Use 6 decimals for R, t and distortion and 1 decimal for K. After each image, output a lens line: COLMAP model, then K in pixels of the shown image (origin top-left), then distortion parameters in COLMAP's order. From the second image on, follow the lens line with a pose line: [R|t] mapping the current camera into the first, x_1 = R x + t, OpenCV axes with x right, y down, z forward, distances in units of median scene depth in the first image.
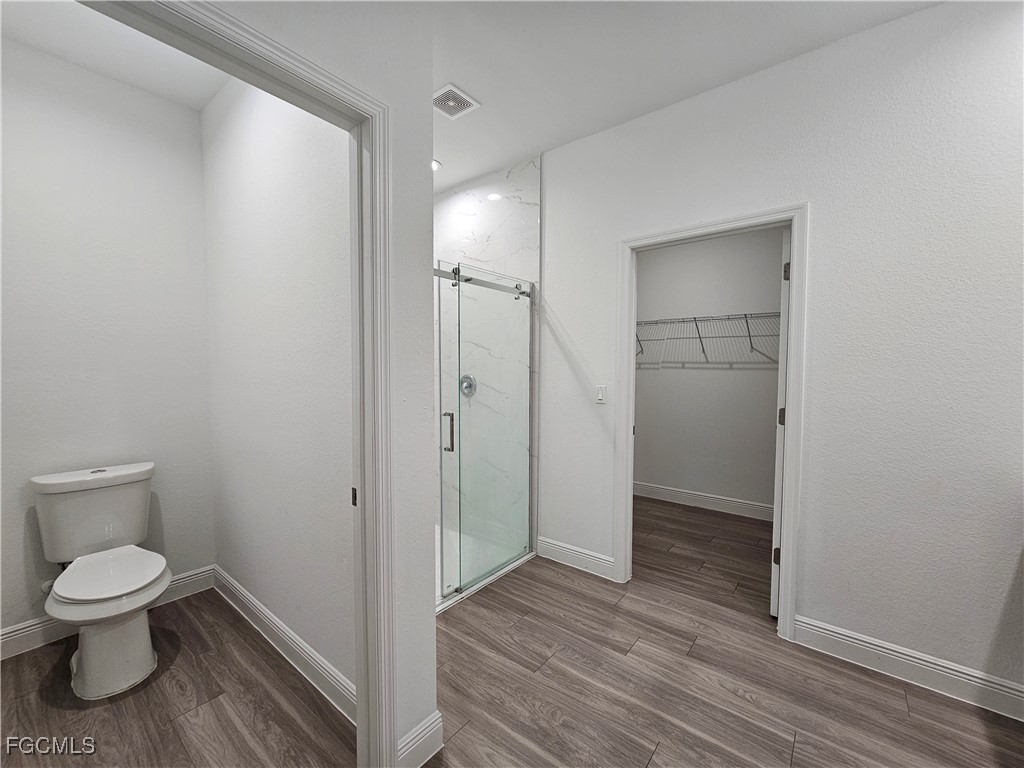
lens RADIAL K [[420.5, 0, 513.6], [0, 420.5, 387.7], [0, 0, 1]] dist [-0.005538, 0.001578]
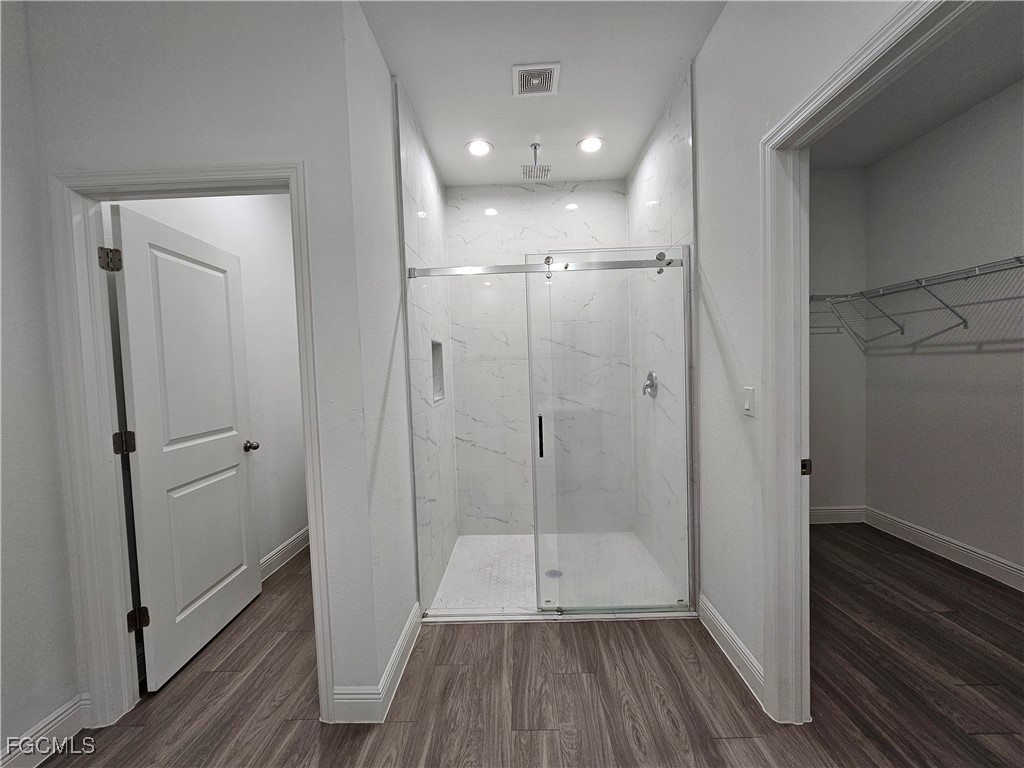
lens RADIAL K [[420.5, 0, 510.3], [0, 420.5, 389.1], [0, 0, 1]] dist [-0.005538, 0.001578]
pose [[0.602714, 0.009953, -0.797895, 0.437671], [0.001905, 0.999901, 0.013911, -0.010348], [0.797955, -0.009904, 0.602635, 0.305865]]
